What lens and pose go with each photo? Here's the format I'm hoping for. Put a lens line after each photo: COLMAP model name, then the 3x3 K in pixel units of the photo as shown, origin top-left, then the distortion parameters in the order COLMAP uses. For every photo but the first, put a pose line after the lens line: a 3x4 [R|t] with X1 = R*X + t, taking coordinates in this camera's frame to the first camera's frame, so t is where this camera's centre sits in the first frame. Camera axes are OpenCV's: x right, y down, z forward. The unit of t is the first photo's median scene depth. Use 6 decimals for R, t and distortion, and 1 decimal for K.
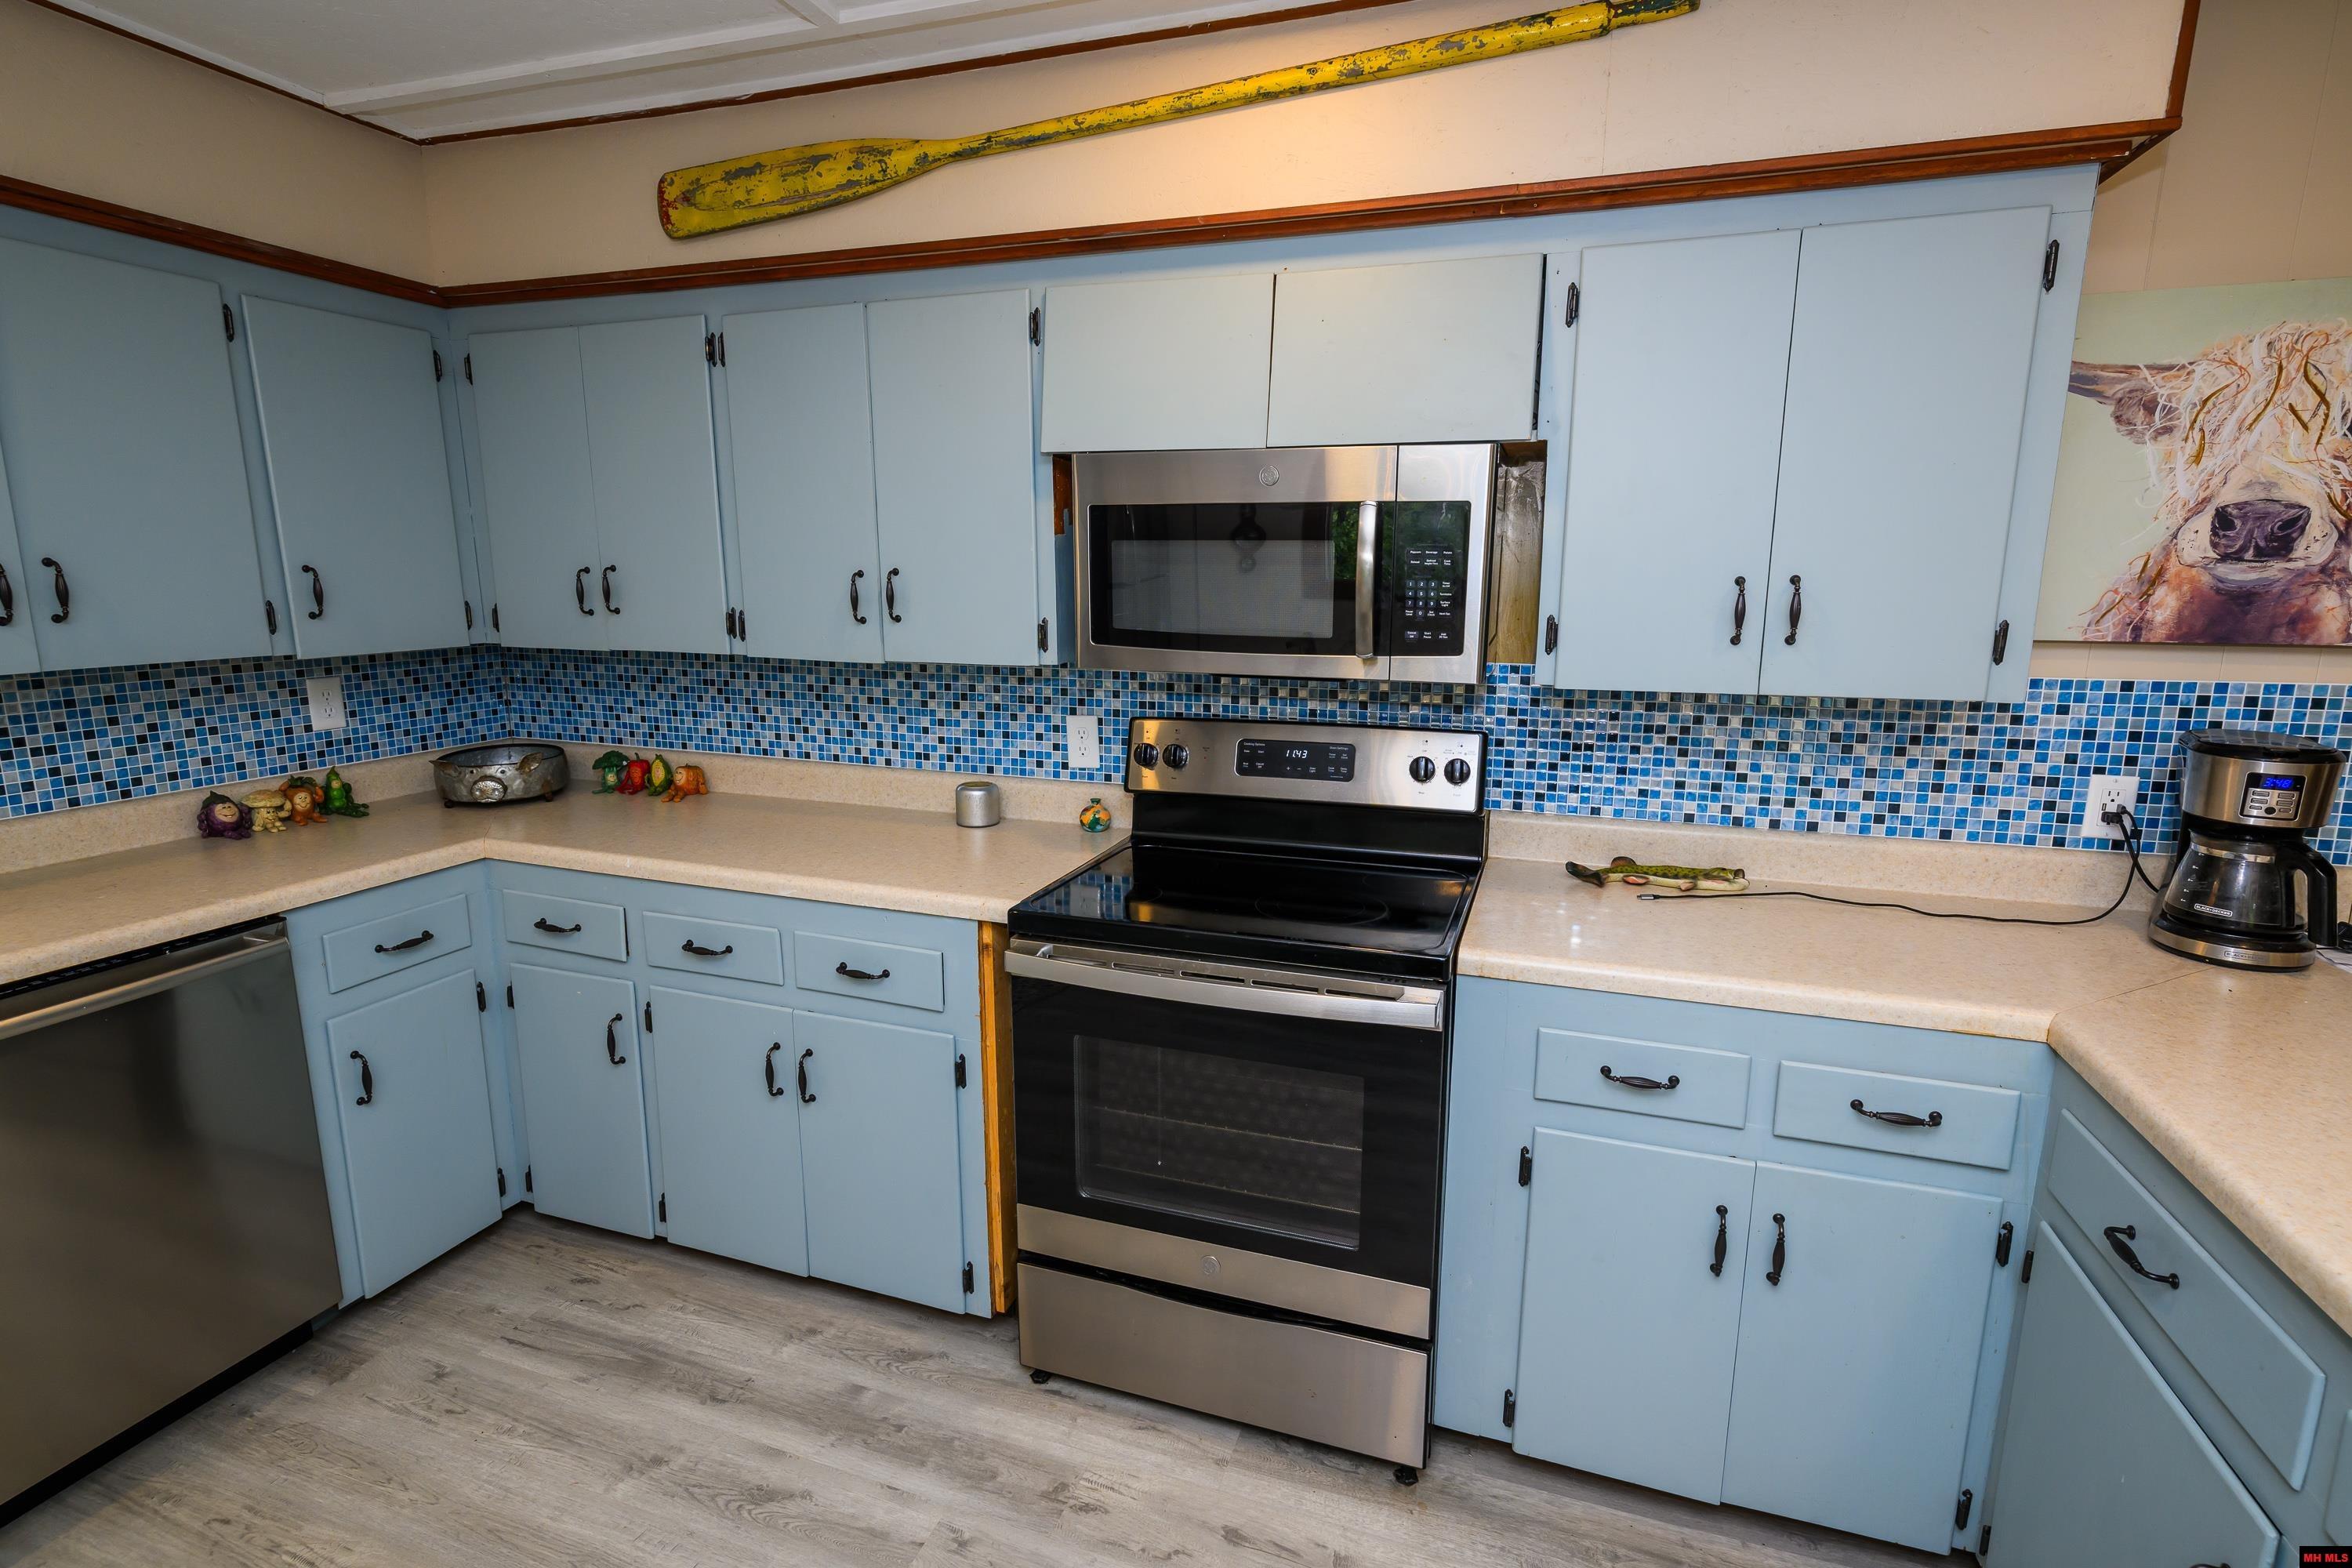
lens RADIAL K [[1117.5, 0, 1172.0], [0, 1117.5, 778.2], [0, 0, 1]] dist [-0.001189, 0.001946]
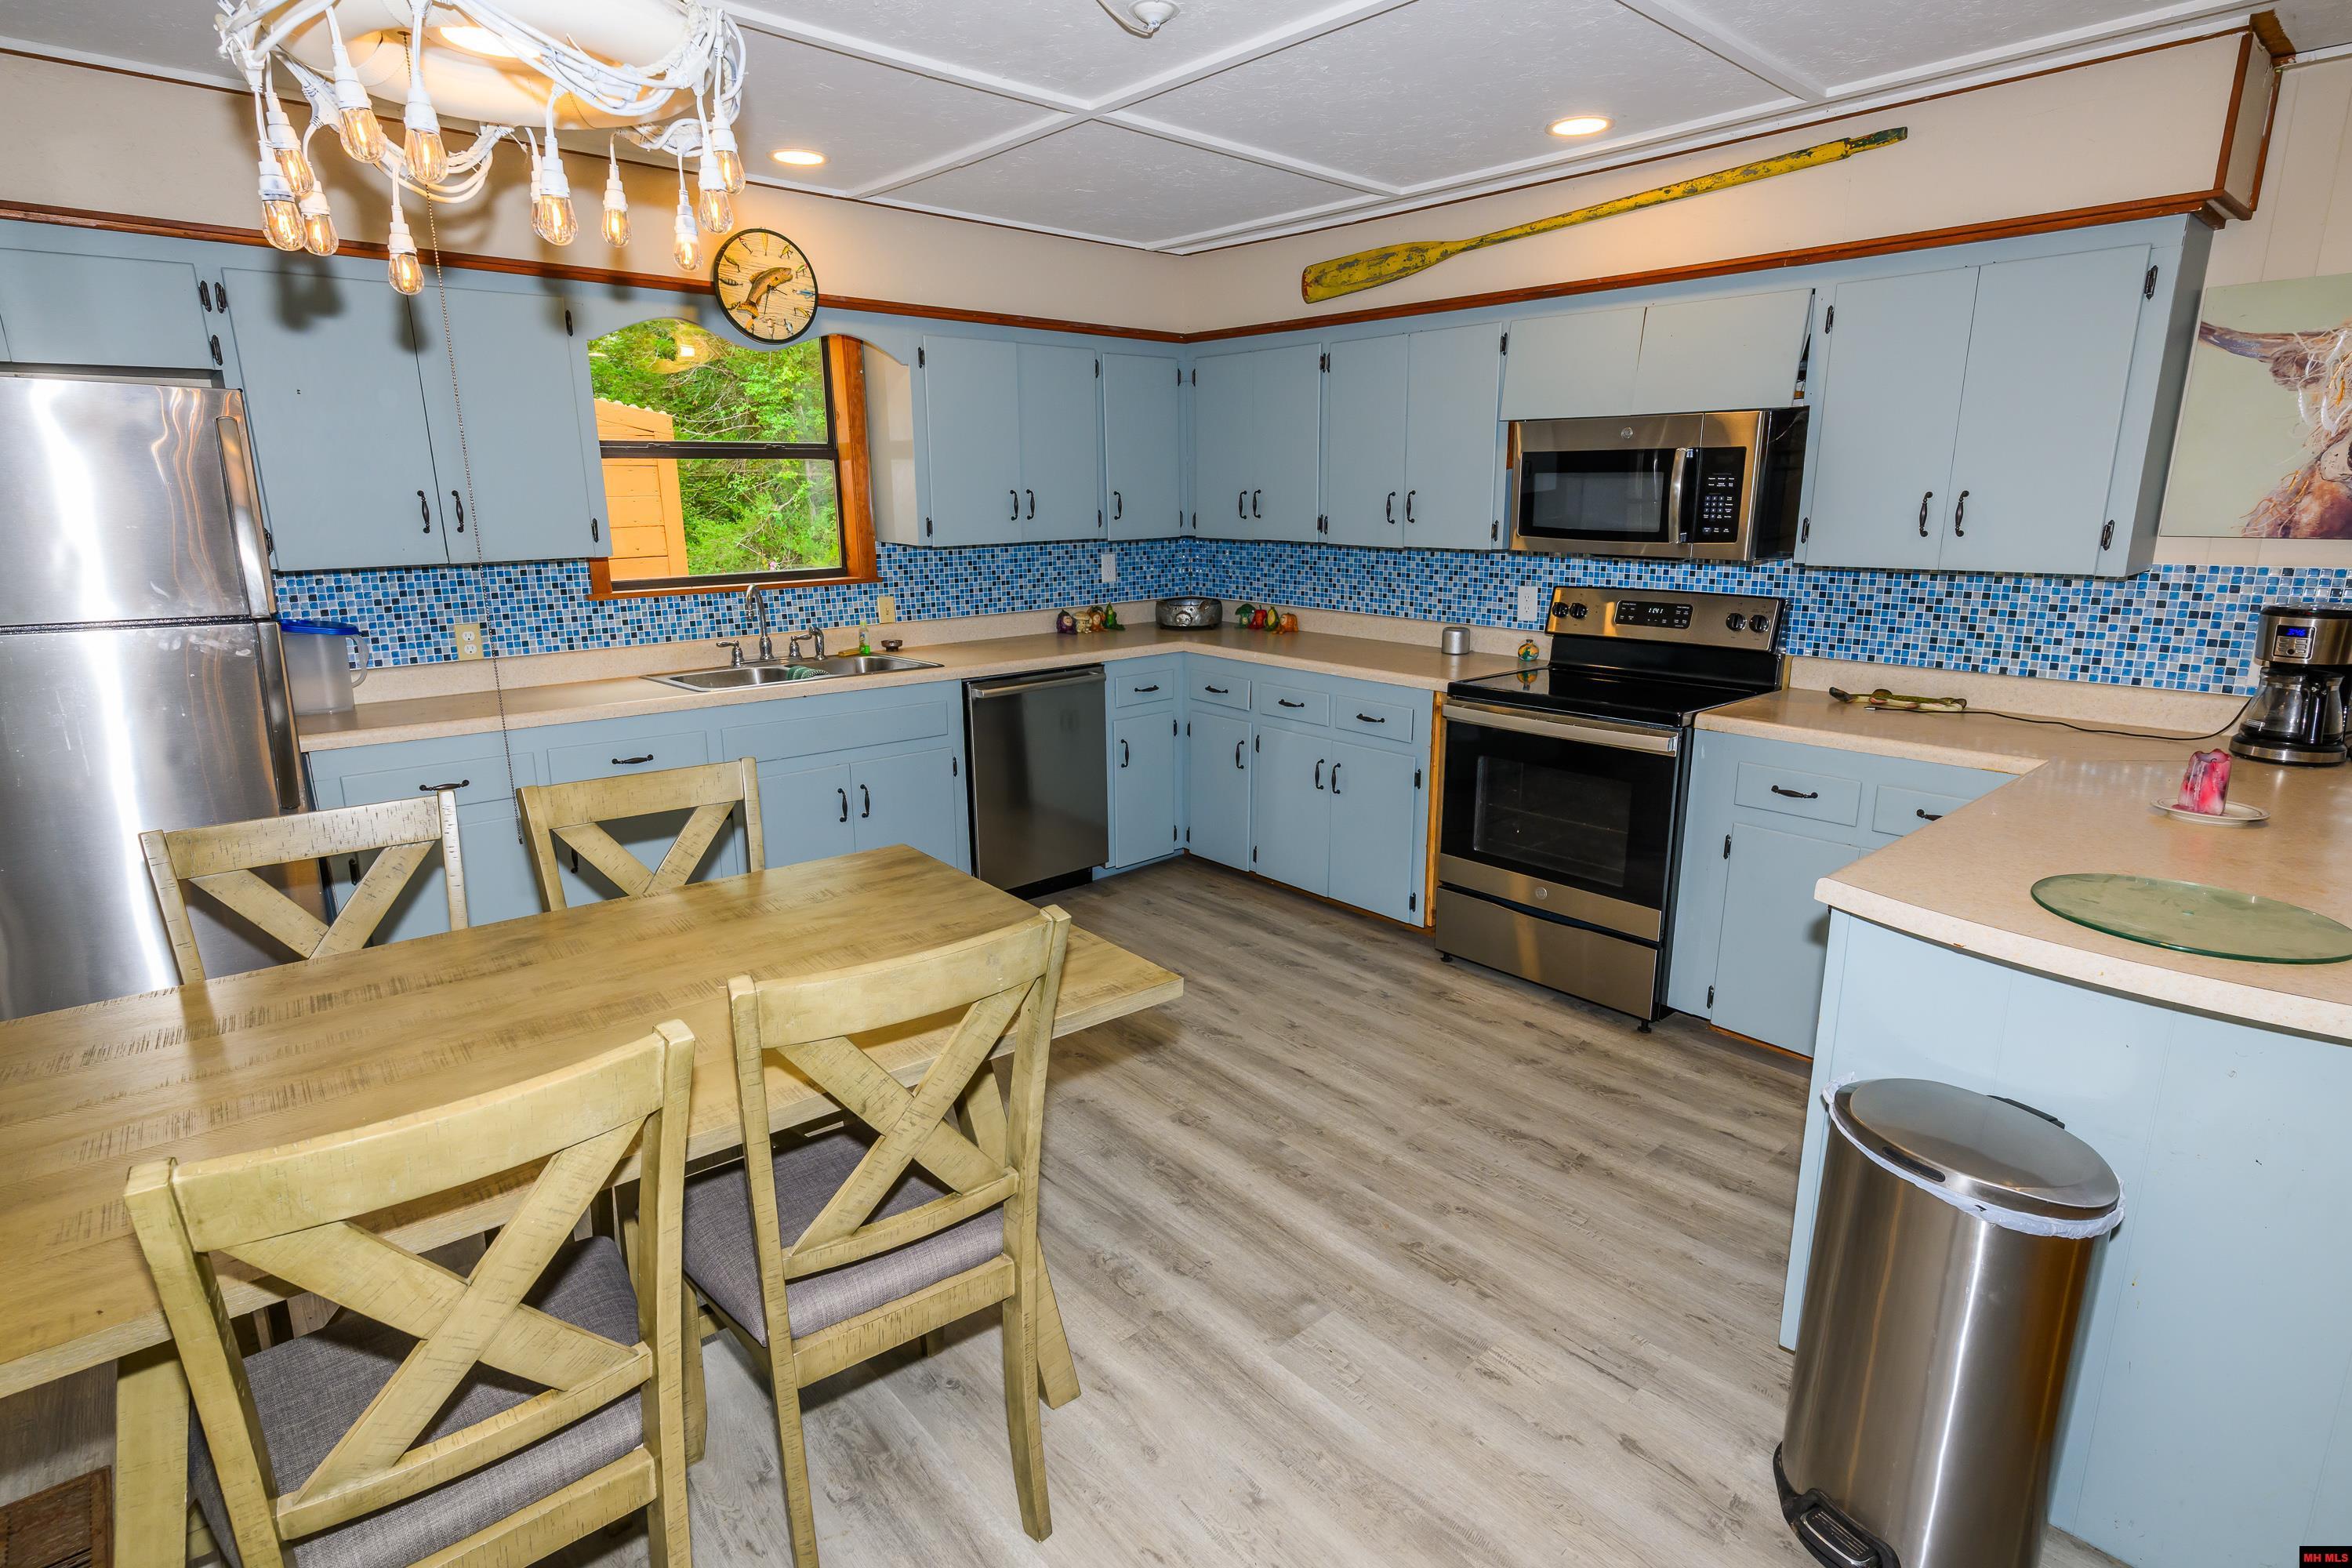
lens RADIAL K [[1196.0, 0, 1178.9], [0, 1196.0, 785.2], [0, 0, 1]] dist [0.004626, 0.000966]
pose [[0.878447, 0.107228, -0.465653, 0.346431], [-0.078855, 0.993666, 0.080057, 0.144541], [0.471288, -0.033607, 0.881339, -0.811343]]
